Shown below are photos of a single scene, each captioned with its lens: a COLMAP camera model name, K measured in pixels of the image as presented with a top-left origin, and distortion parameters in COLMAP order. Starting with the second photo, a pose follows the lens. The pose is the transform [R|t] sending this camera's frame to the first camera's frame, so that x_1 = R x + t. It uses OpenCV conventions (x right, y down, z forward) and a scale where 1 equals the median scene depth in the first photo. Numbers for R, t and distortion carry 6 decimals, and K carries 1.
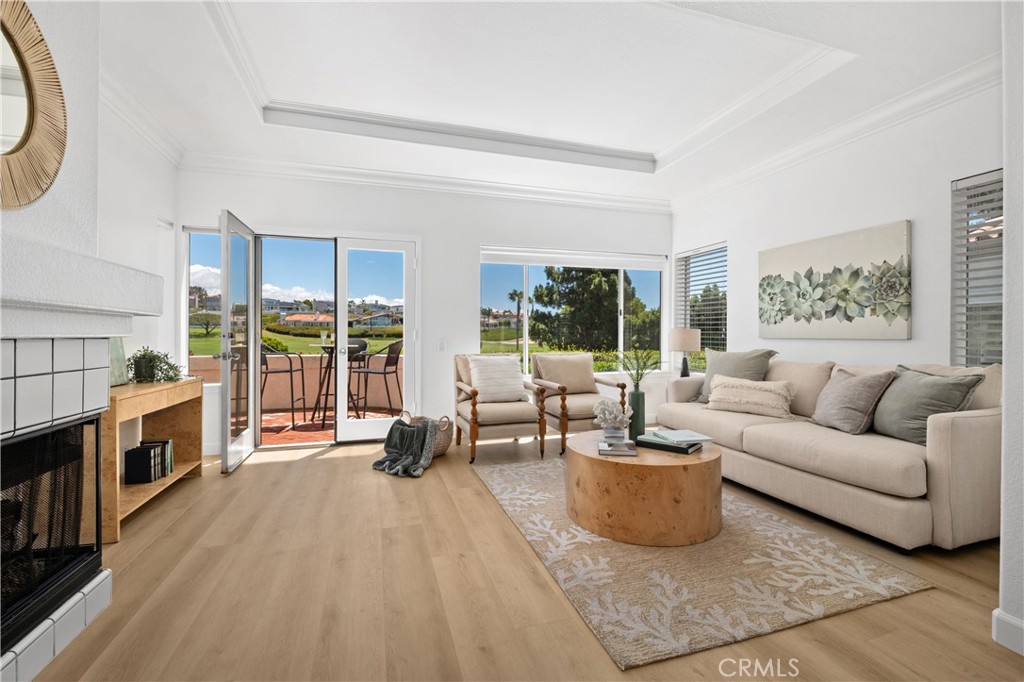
lens RADIAL K [[441.0, 0, 510.9], [0, 441.0, 335.6], [0, 0, 1]] dist [0.008611, -0.010173]
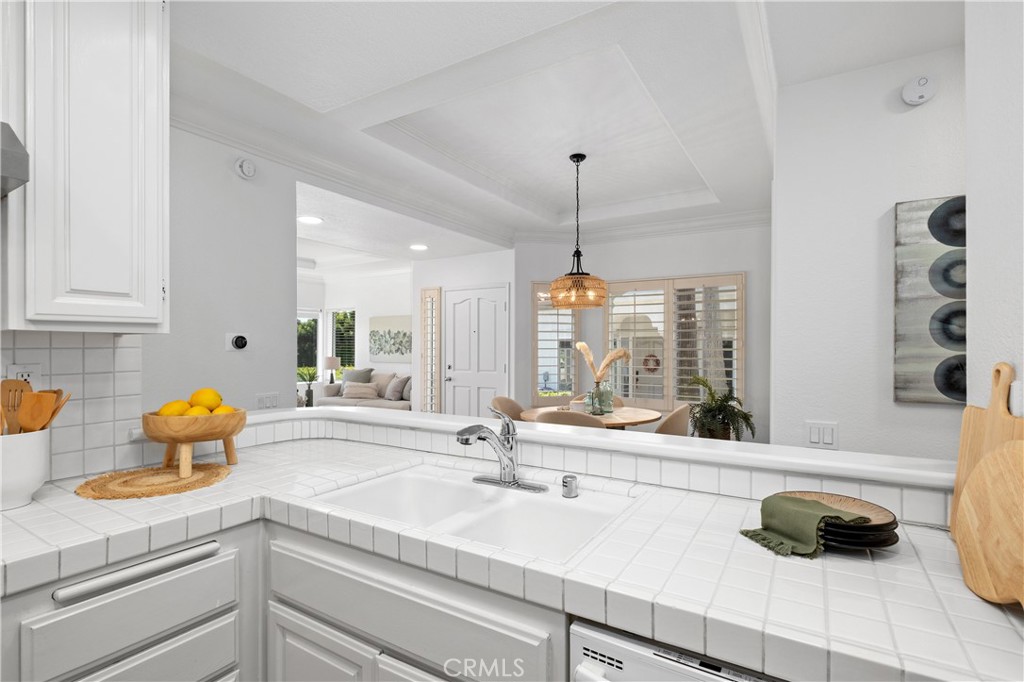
lens RADIAL K [[490.5, 0, 513.1], [0, 490.5, 344.2], [0, 0, 1]] dist [0.000578, -0.000459]
pose [[0.750625, 0.004437, 0.660713, -0.431018], [-0.000839, 0.999983, -0.005762, -0.065931], [-0.660728, 0.003771, 0.750616, -1.144782]]
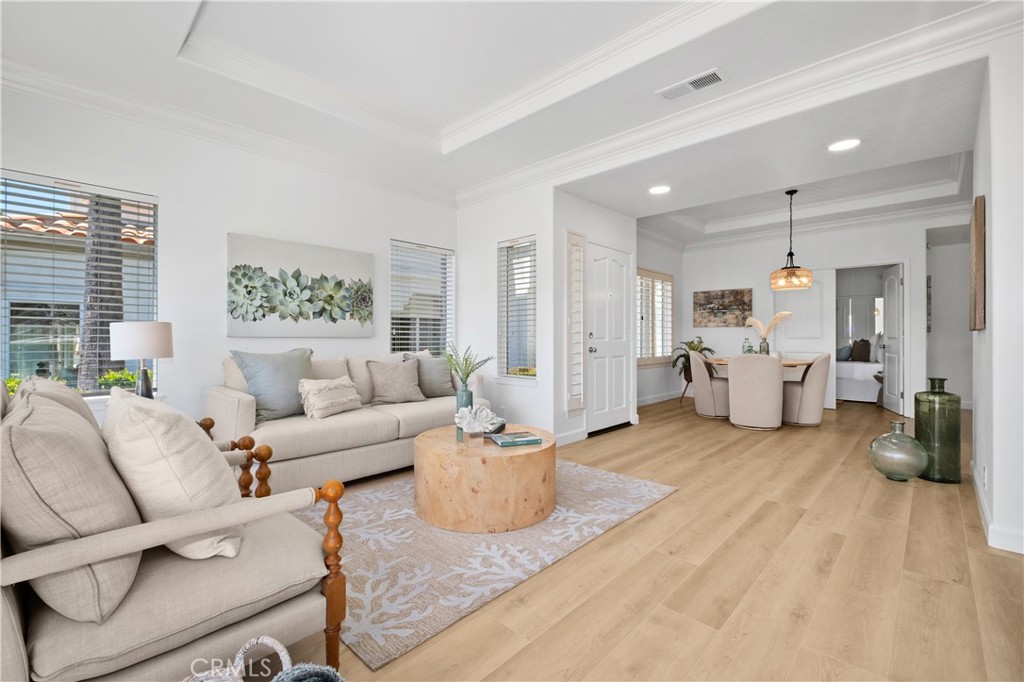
lens RADIAL K [[438.7, 0, 512.1], [0, 438.7, 335.9], [0, 0, 1]] dist [0.003111, -0.005939]
pose [[-0.481889, -0.000943, 0.876232, -0.460289], [-0.001366, 0.999999, 0.000325, 0.003212], [-0.876231, -0.001040, -0.481890, 1.022621]]
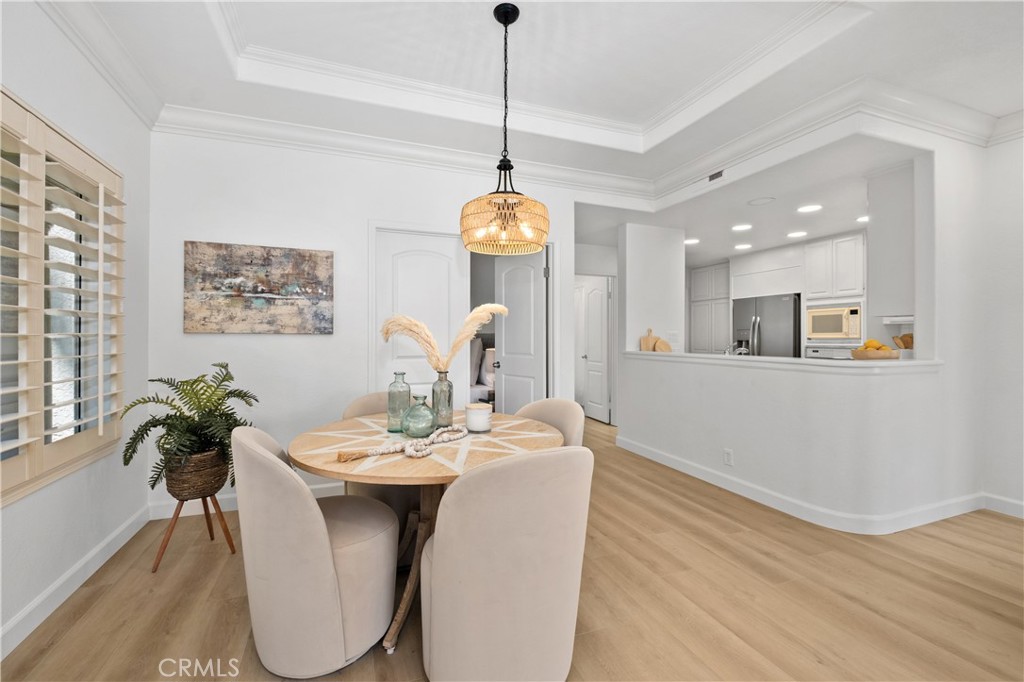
lens RADIAL K [[441.0, 0, 510.9], [0, 441.0, 335.6], [0, 0, 1]] dist [0.008611, -0.010173]
pose [[-0.998084, -0.005026, -0.061668, 0.381034], [-0.004856, 0.999984, -0.002907, -0.033444], [0.061681, -0.002602, -0.998093, 0.127482]]
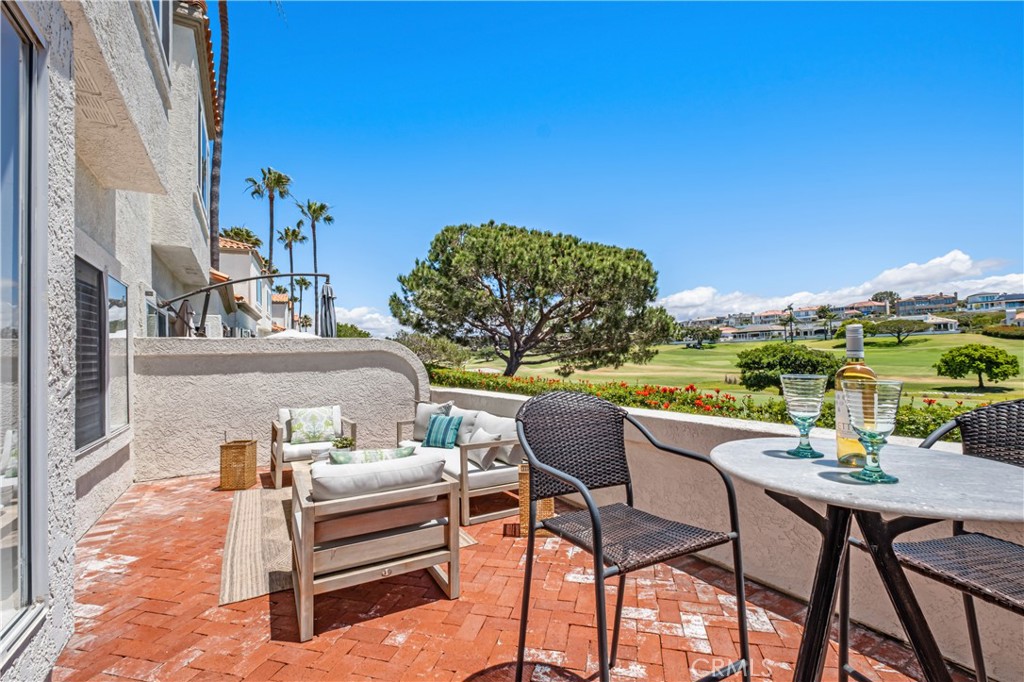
lens RADIAL K [[440.3, 0, 513.1], [0, 440.3, 344.4], [0, 0, 1]] dist [0.003180, -0.006128]
pose [[0.235935, -0.035332, -0.971126, -0.431065], [0.033196, 0.999049, -0.028283, -0.035116], [0.971202, -0.025565, 0.236884, 1.317336]]
